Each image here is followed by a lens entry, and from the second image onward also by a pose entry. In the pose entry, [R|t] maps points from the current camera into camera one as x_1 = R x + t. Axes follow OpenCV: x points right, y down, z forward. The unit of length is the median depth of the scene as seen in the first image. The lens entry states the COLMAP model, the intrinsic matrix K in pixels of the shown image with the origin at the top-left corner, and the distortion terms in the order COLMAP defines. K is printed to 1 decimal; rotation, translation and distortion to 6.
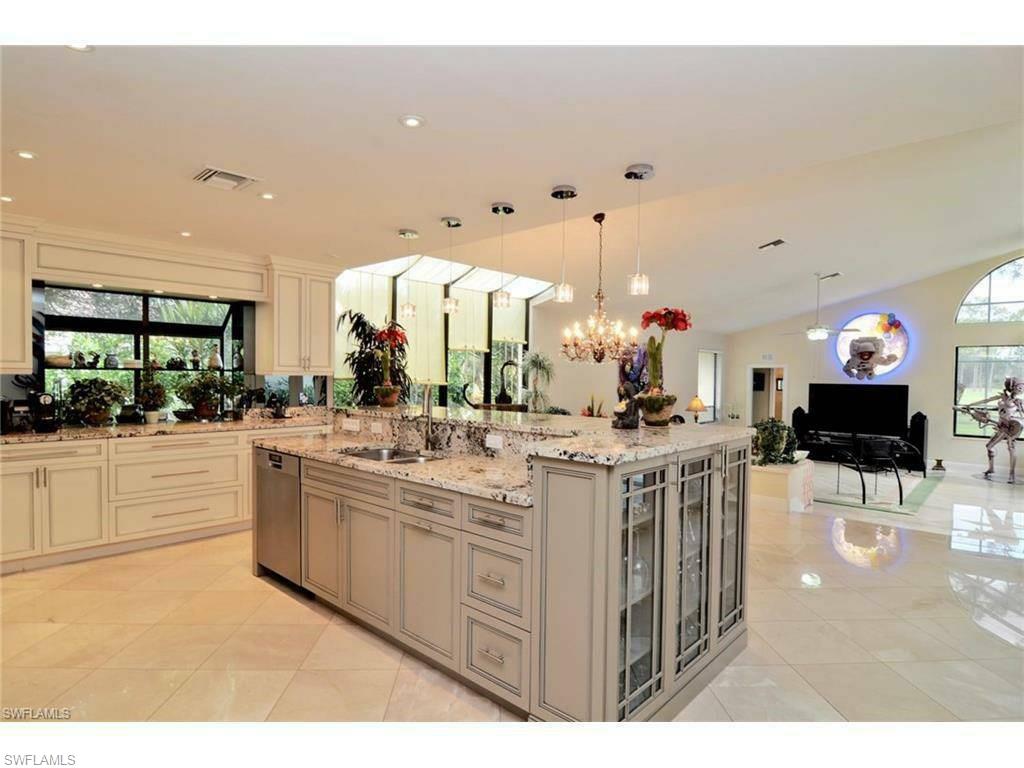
lens RADIAL K [[547.1, 0, 512.7], [0, 547.1, 396.2], [0, 0, 1]] dist [-0.019148, -0.001463]
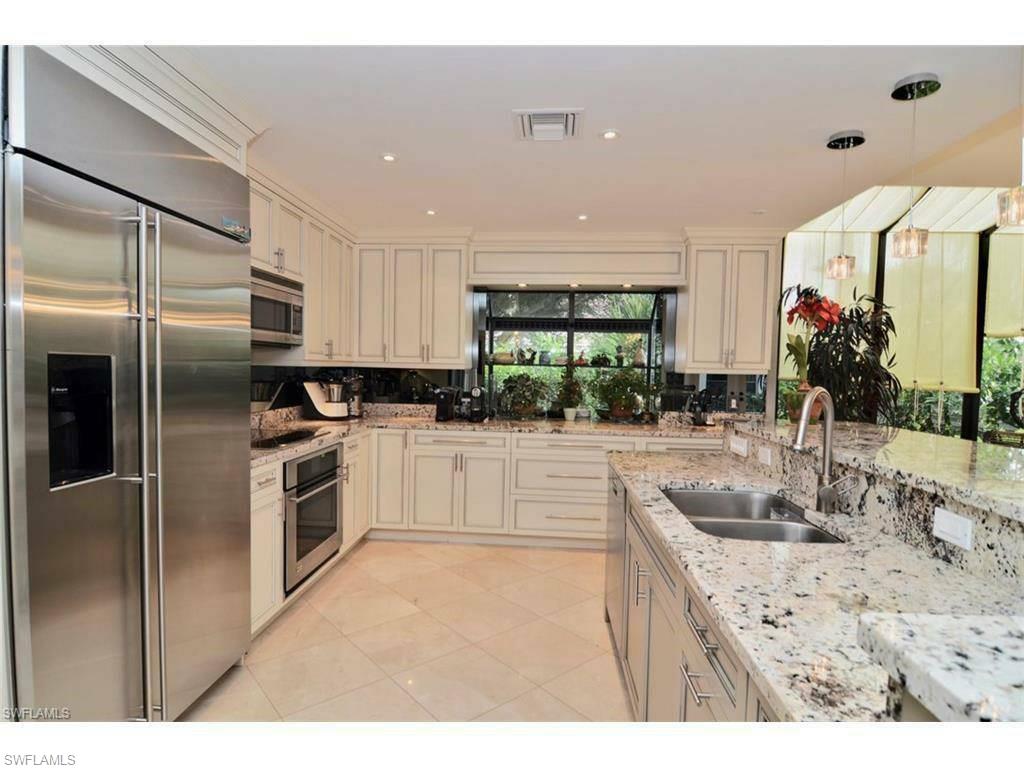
lens RADIAL K [[547.1, 0, 512.7], [0, 547.1, 396.2], [0, 0, 1]] dist [-0.019148, -0.001463]
pose [[0.617779, 0.042910, -0.785180, 0.052625], [-0.042923, 0.998862, 0.020816, -0.010113], [0.785179, 0.020843, 0.618918, 0.298496]]
